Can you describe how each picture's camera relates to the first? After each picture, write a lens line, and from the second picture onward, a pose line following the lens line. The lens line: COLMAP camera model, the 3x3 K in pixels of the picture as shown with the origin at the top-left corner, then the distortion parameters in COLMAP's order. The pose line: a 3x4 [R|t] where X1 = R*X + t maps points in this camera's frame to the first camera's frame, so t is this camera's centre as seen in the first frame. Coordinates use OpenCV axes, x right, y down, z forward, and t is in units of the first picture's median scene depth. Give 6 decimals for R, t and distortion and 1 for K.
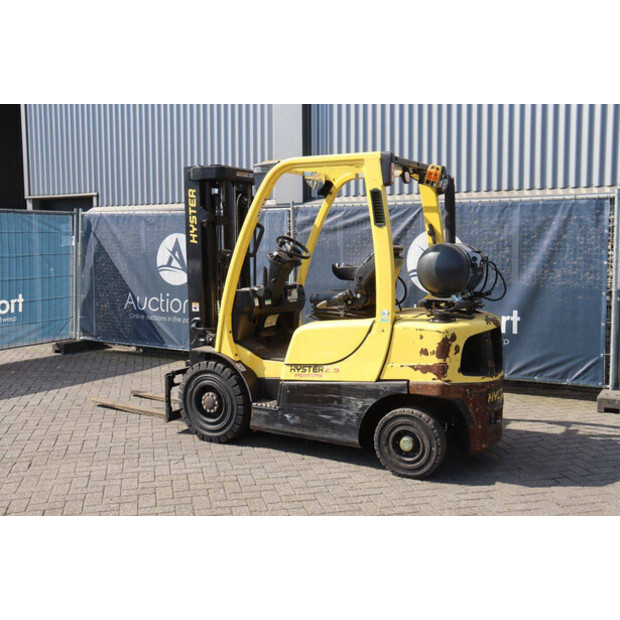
lens RADIAL K [[686.0, 0, 310.0], [0, 686.0, 310.0], [0, 0, 1]] dist [-0.027328, 0.006271]
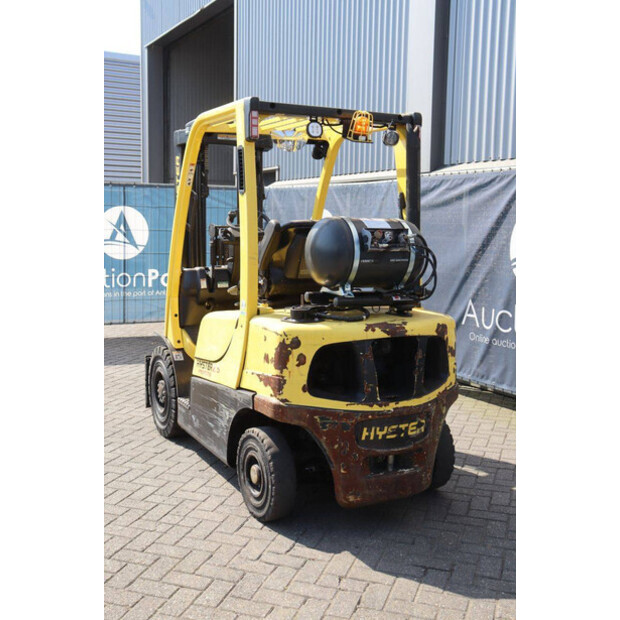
lens RADIAL K [[740.4, 0, 302.0], [0, 740.4, 312.4], [0, 0, 1]] dist [-0.005890, 0.007928]
pose [[0.843361, 0.078779, -0.531541, 0.526134], [-0.068662, 0.996885, 0.038806, -0.020250], [0.532943, 0.003769, 0.846143, 0.268699]]
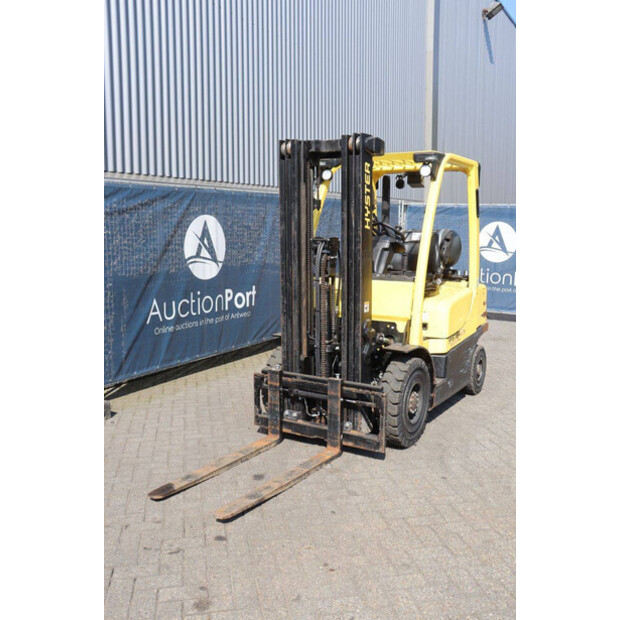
lens RADIAL K [[618.4, 0, 310.0], [0, 618.4, 310.0], [0, 0, 1]] dist [-0.134073, 0.232594]
pose [[0.028197, -0.133497, 0.990648, -0.957262], [0.096109, 0.986813, 0.130245, -0.109907], [-0.994971, 0.091537, 0.040655, 1.097766]]
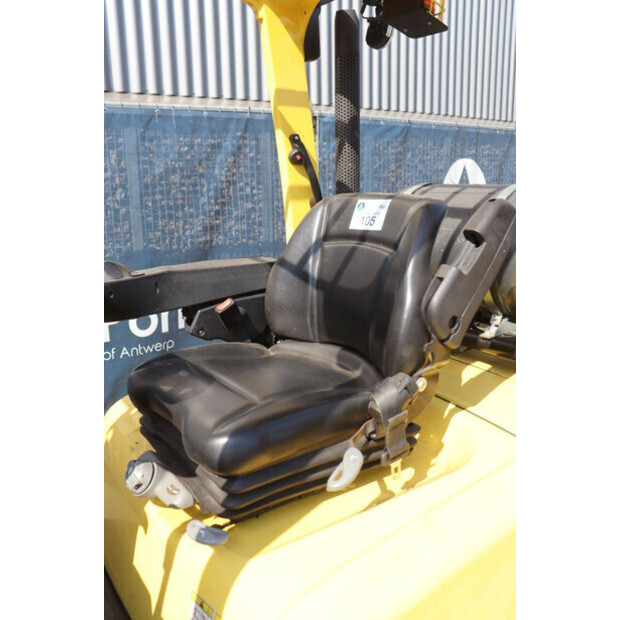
lens RADIAL K [[553.9, 0, 300.8], [0, 553.9, 308.9], [0, 0, 1]] dist [-0.068202, 0.001560]
pose [[0.416546, -0.221857, 0.881629, -0.127112], [0.101397, 0.975053, 0.197459, -0.090846], [-0.903442, 0.007144, 0.428650, 0.870113]]
